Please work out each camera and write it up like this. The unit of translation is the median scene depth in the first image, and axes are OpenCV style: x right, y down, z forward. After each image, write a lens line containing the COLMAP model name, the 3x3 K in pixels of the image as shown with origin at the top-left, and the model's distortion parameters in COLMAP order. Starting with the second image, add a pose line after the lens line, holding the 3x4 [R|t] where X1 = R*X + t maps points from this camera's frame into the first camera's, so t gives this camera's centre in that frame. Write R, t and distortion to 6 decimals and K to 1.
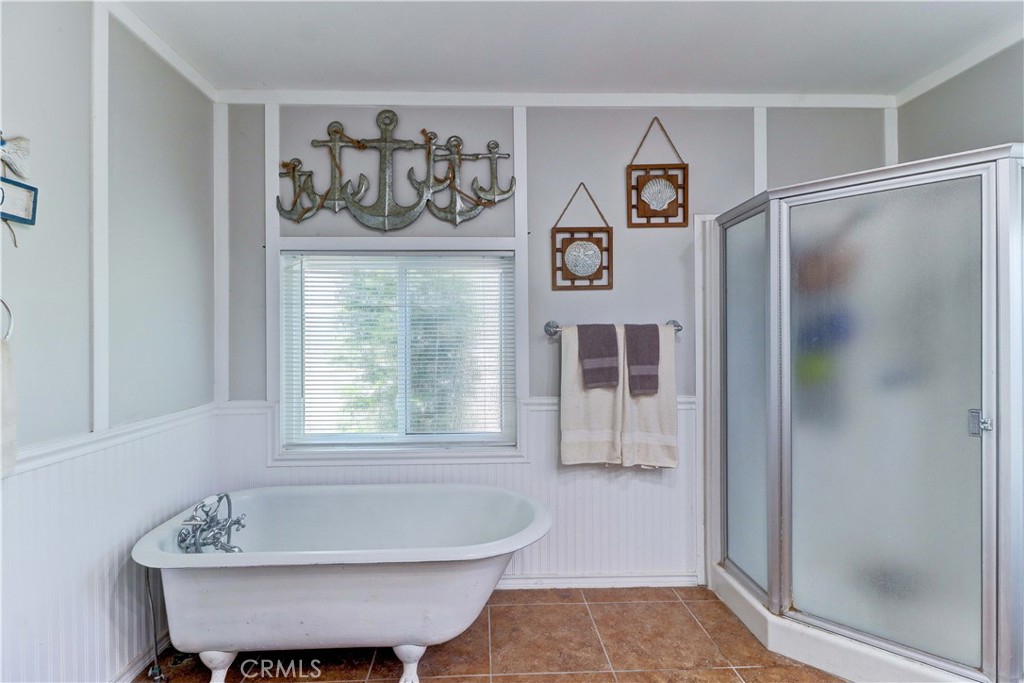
lens RADIAL K [[477.2, 0, 508.4], [0, 477.2, 342.2], [0, 0, 1]] dist [0.007817, -0.007381]
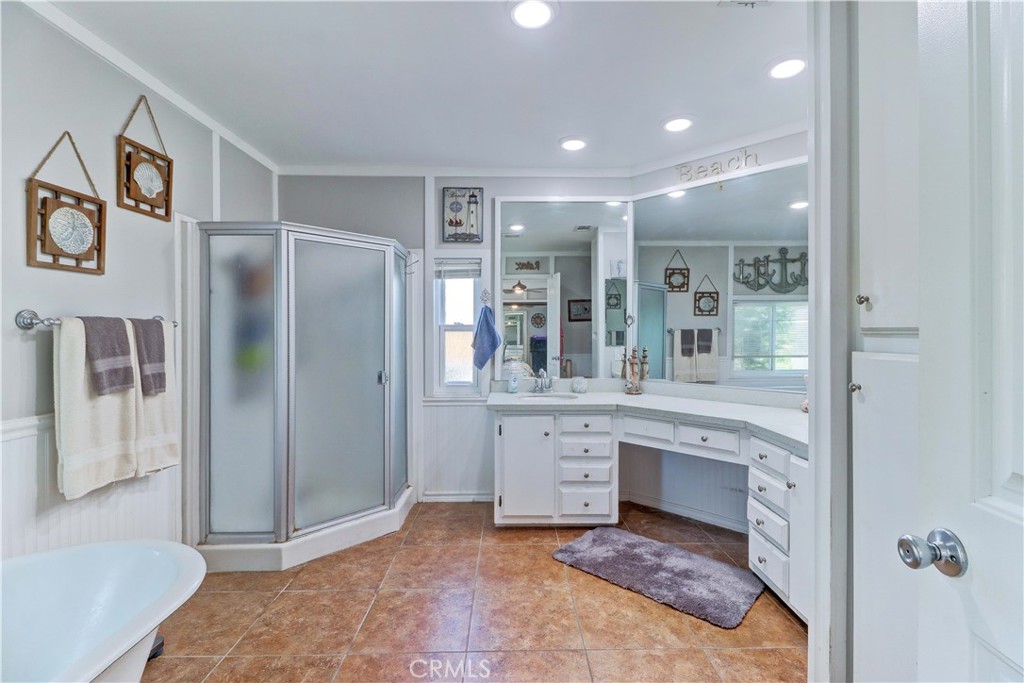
lens RADIAL K [[477.2, 0, 512.6], [0, 477.2, 337.3], [0, 0, 1]] dist [0.007817, -0.007381]
pose [[0.014283, -0.003279, 0.999893, -0.625373], [0.002496, 0.999992, 0.003243, -0.003267], [-0.999895, 0.002450, 0.014291, 0.279851]]
